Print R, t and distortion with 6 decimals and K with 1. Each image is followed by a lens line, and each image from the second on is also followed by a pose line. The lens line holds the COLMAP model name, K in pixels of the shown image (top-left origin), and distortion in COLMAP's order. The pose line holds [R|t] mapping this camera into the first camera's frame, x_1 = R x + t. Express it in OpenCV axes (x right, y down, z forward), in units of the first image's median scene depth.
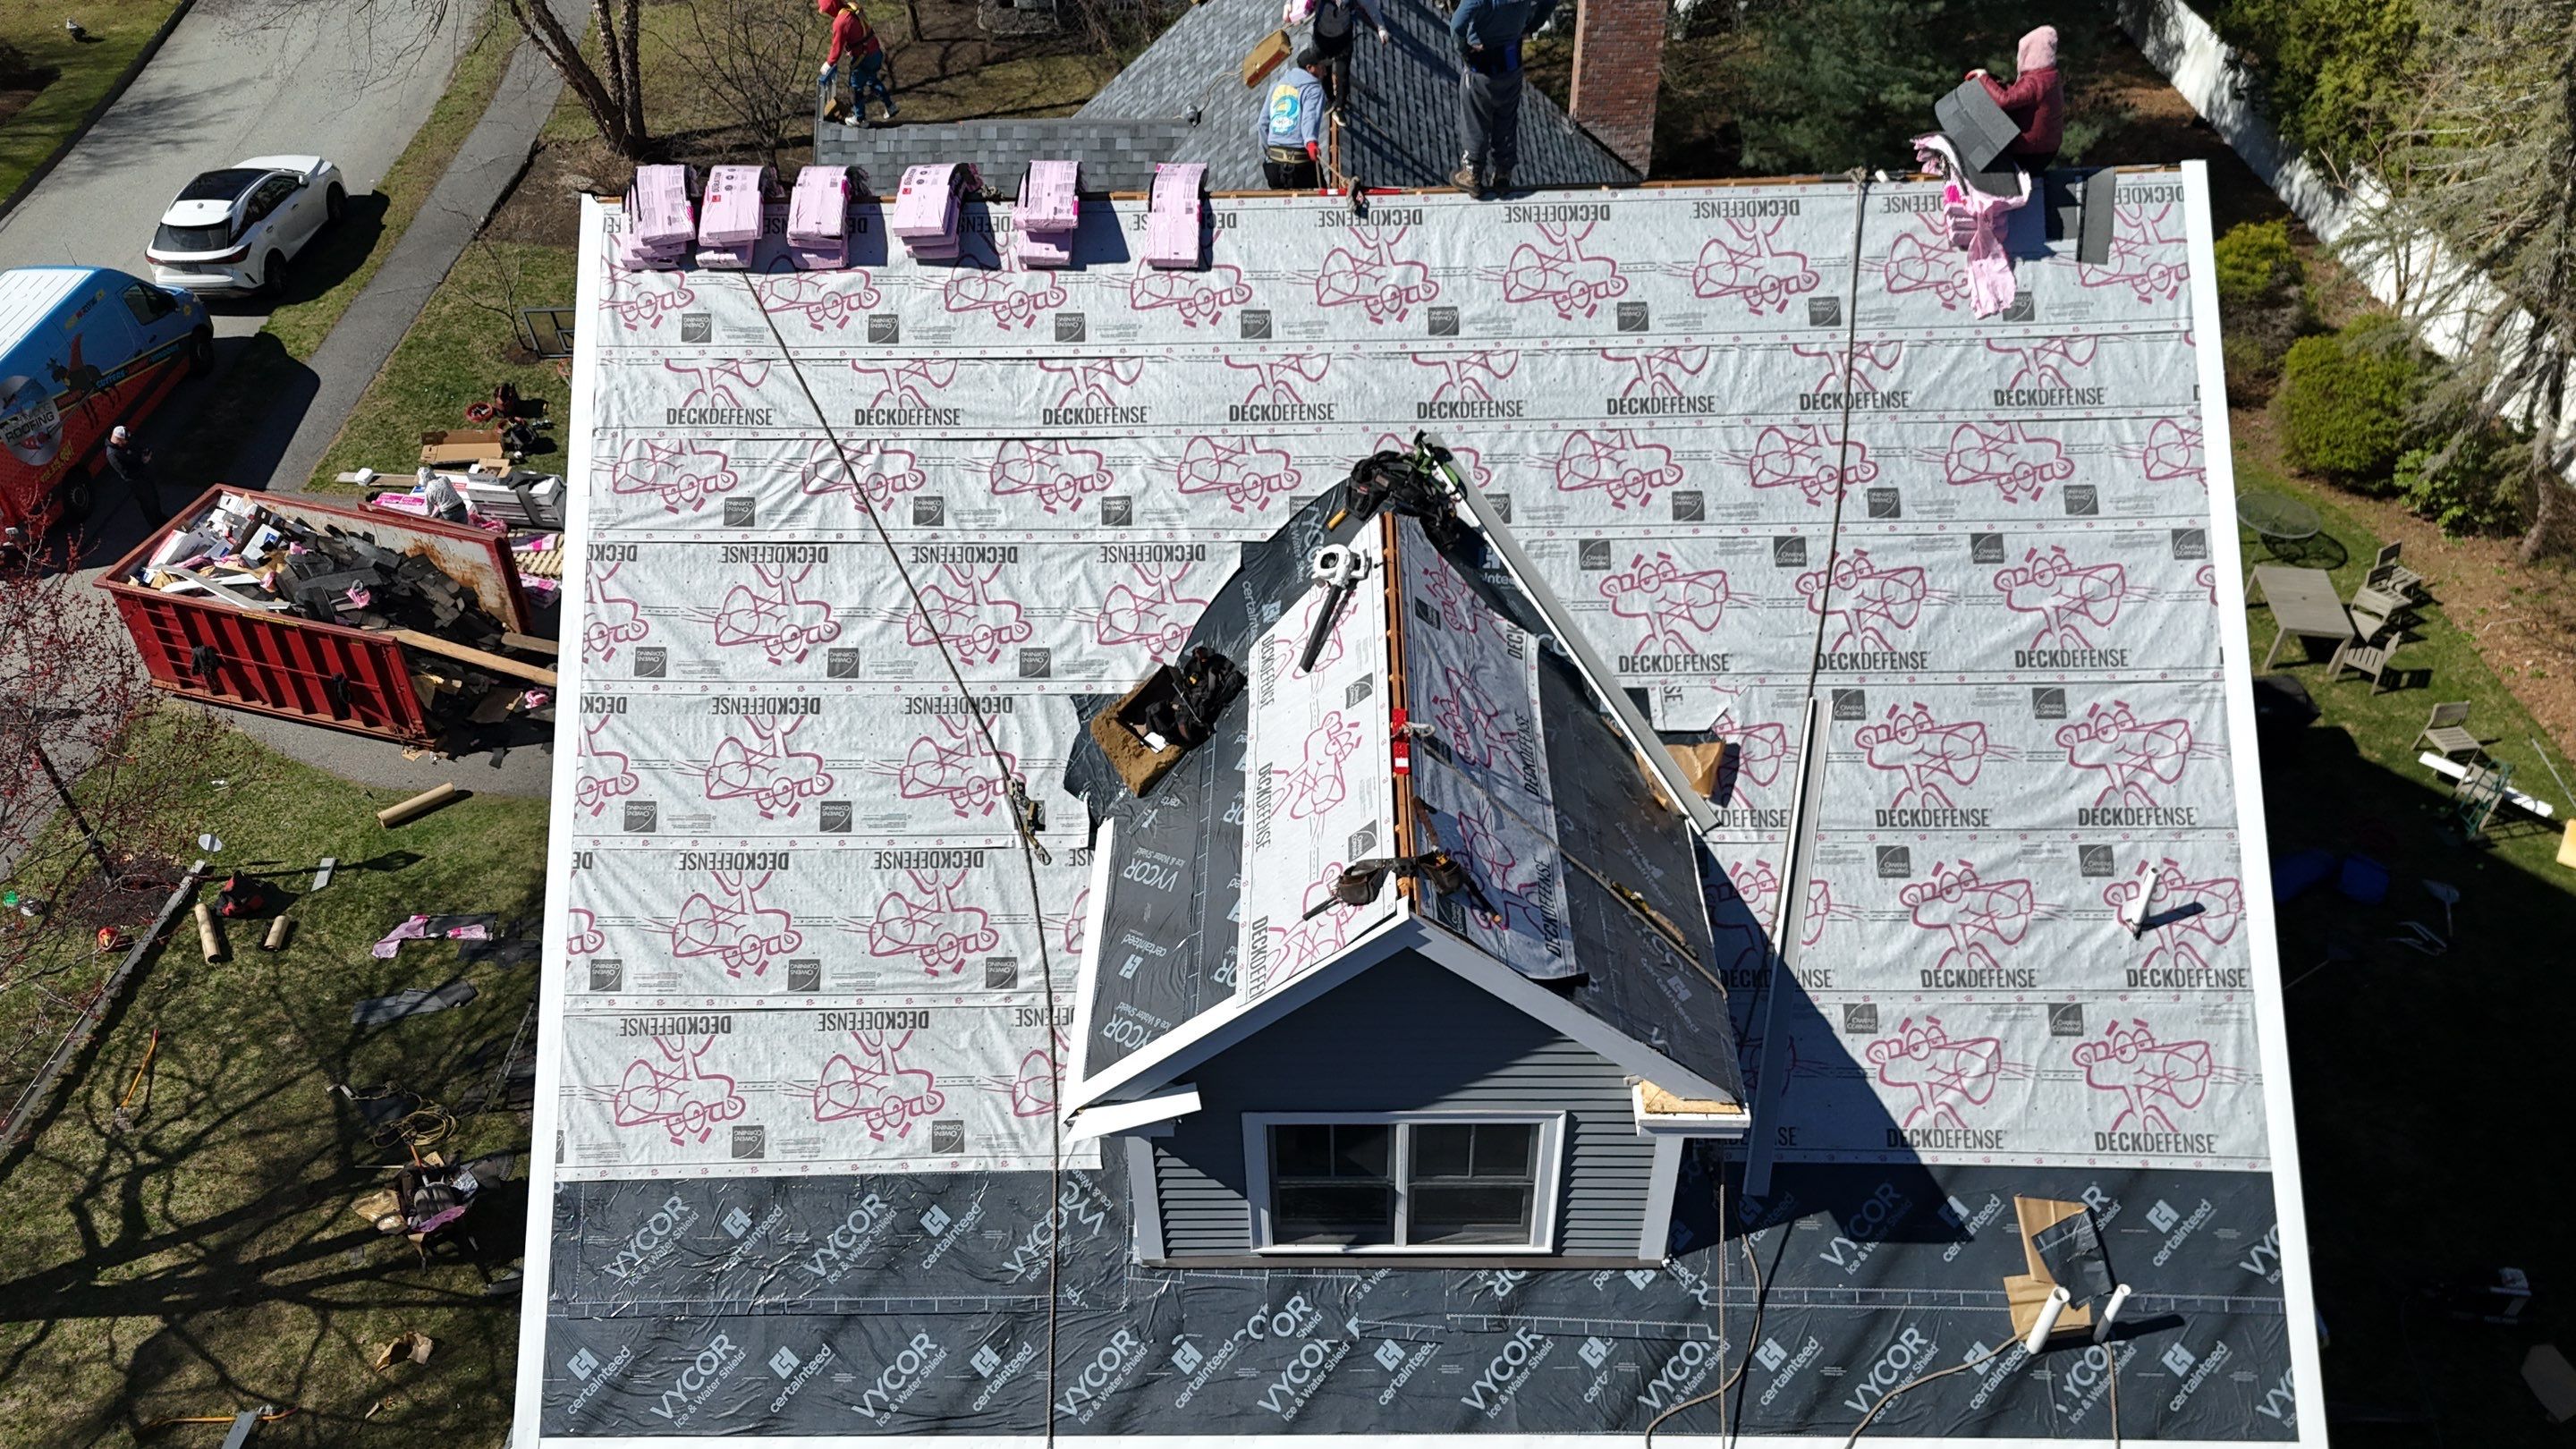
lens RADIAL K [[1882.0, 0, 1275.4], [0, 1882.0, 711.4], [0, 0, 1]] dist [0.064479, -0.063283]
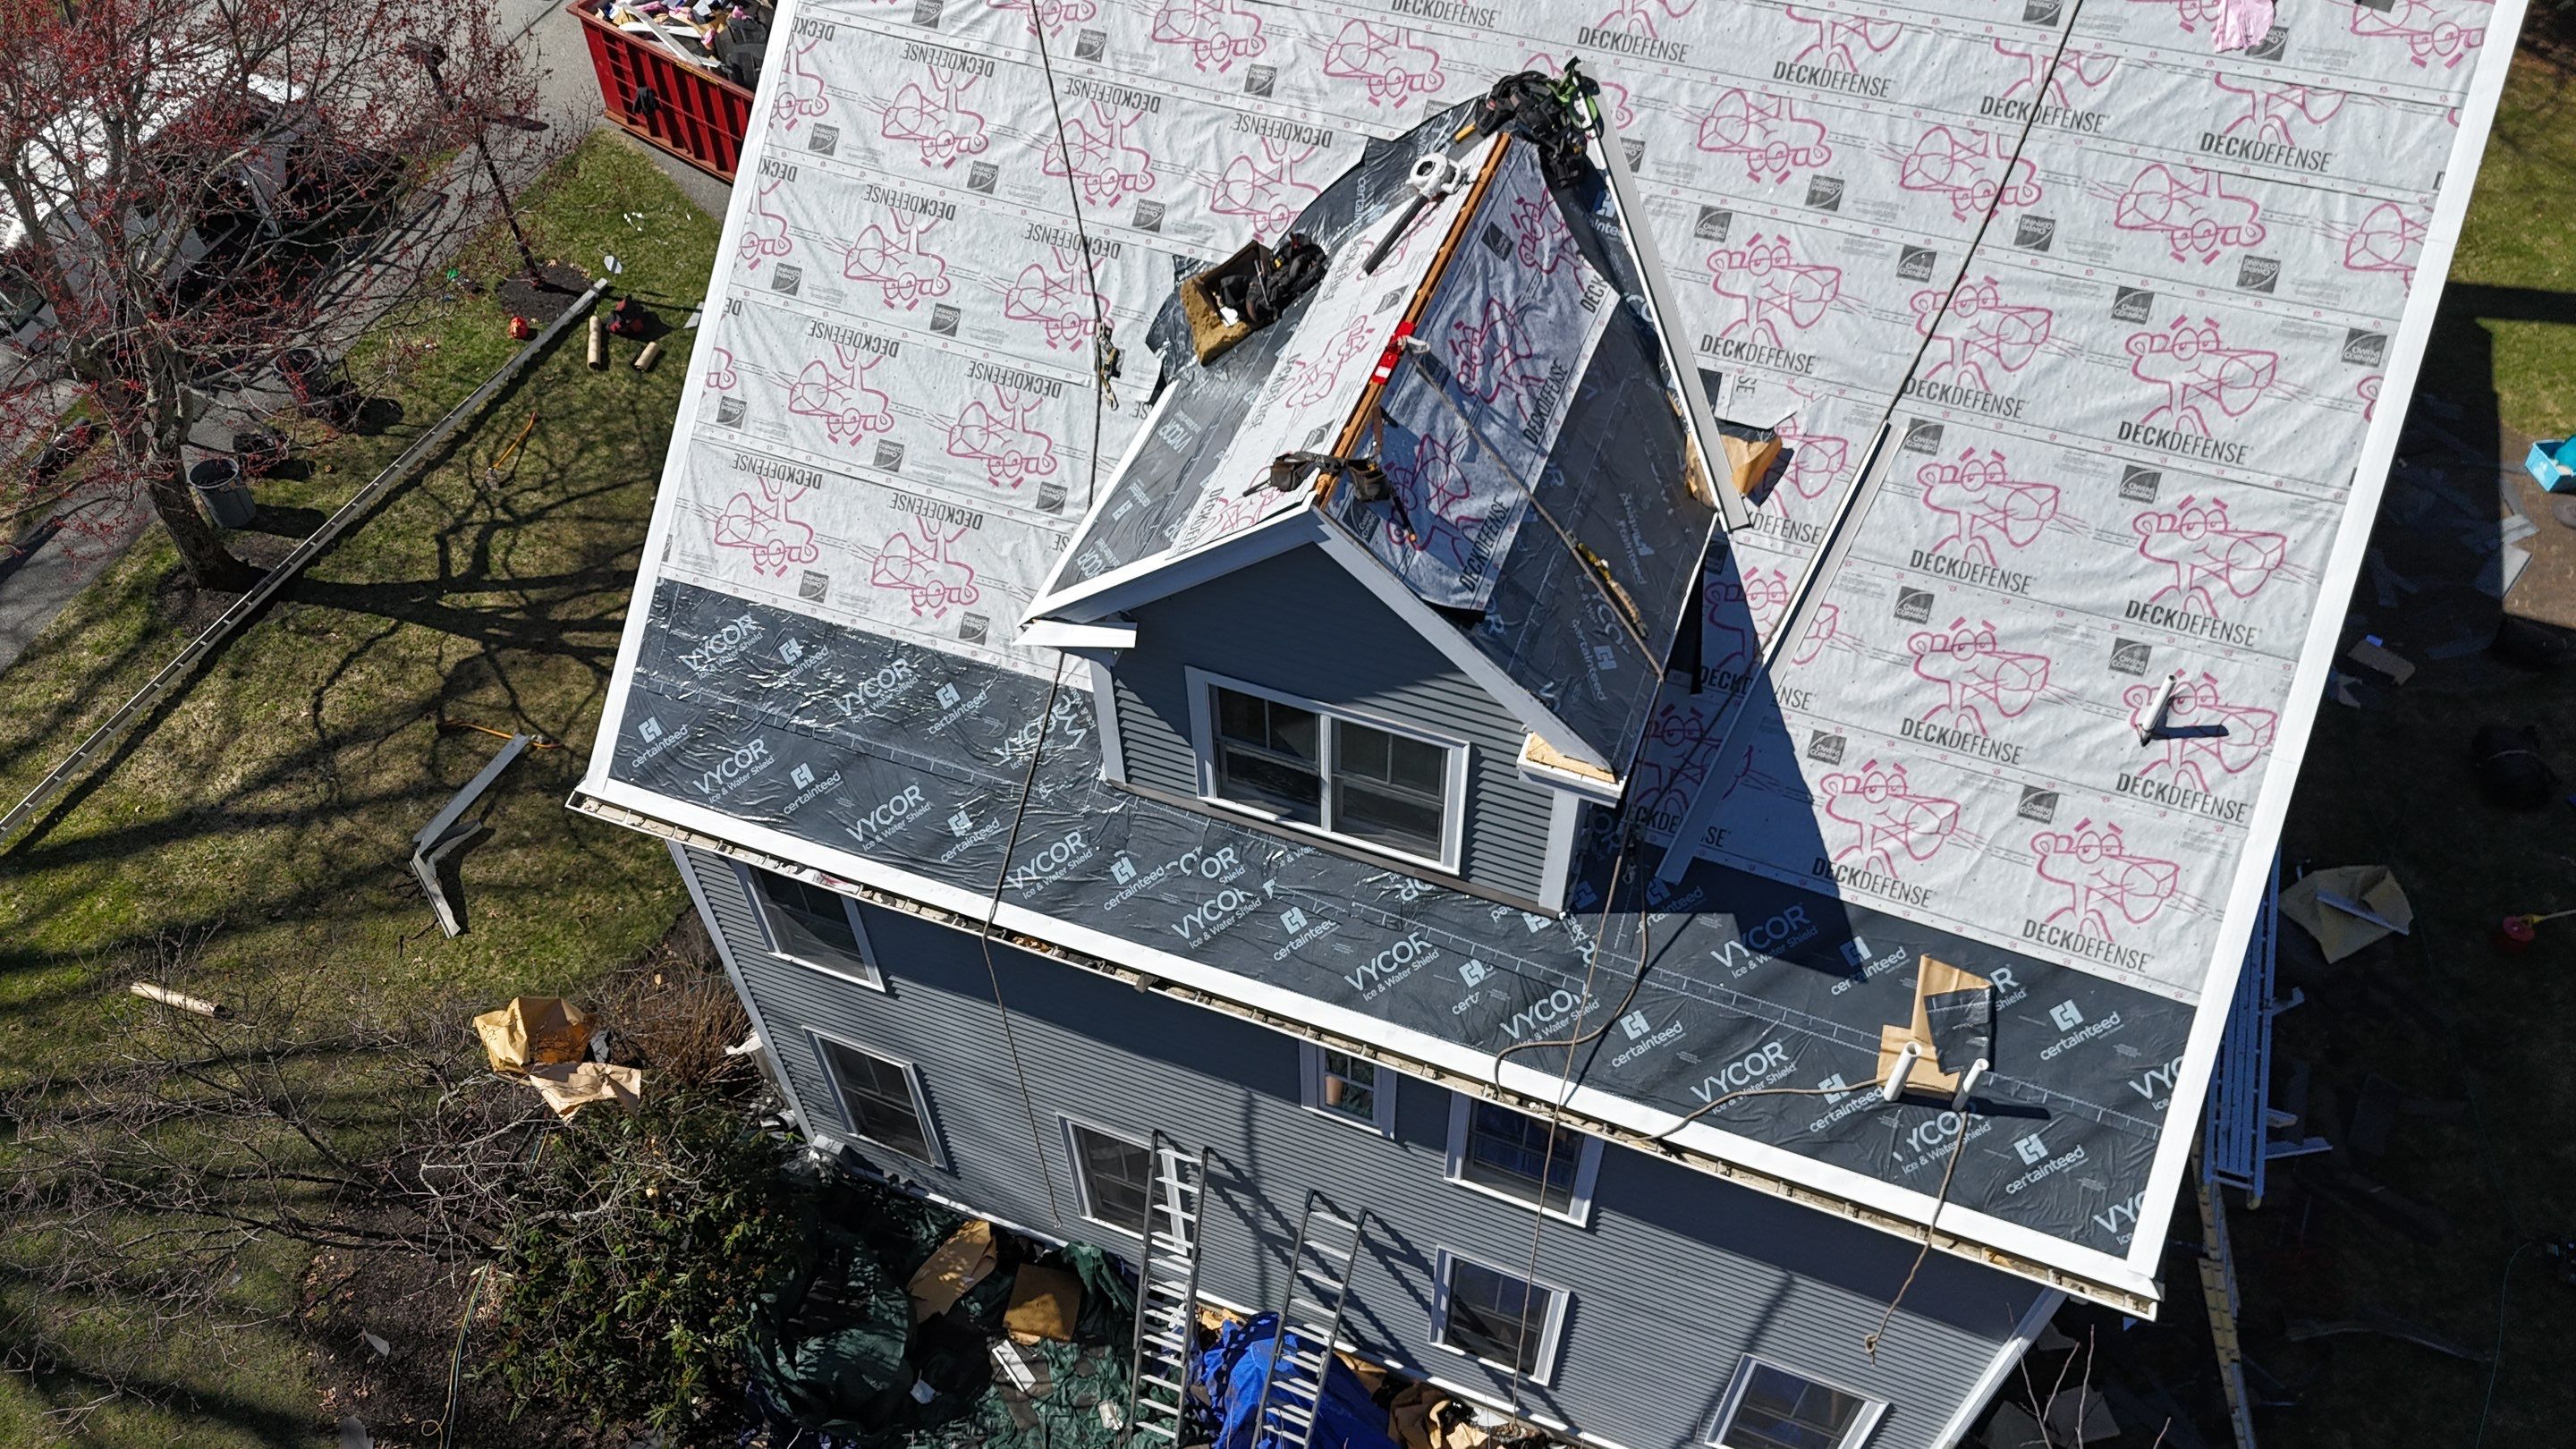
lens RADIAL K [[1882.0, 0, 1308.9], [0, 1882.0, 723.6], [0, 0, 1]] dist [0.064479, -0.063283]
pose [[0.940700, 0.266399, -0.210037, 0.253627], [-0.223561, 0.952495, 0.206817, 0.005759], [0.255155, -0.147597, 0.955568, -0.013192]]
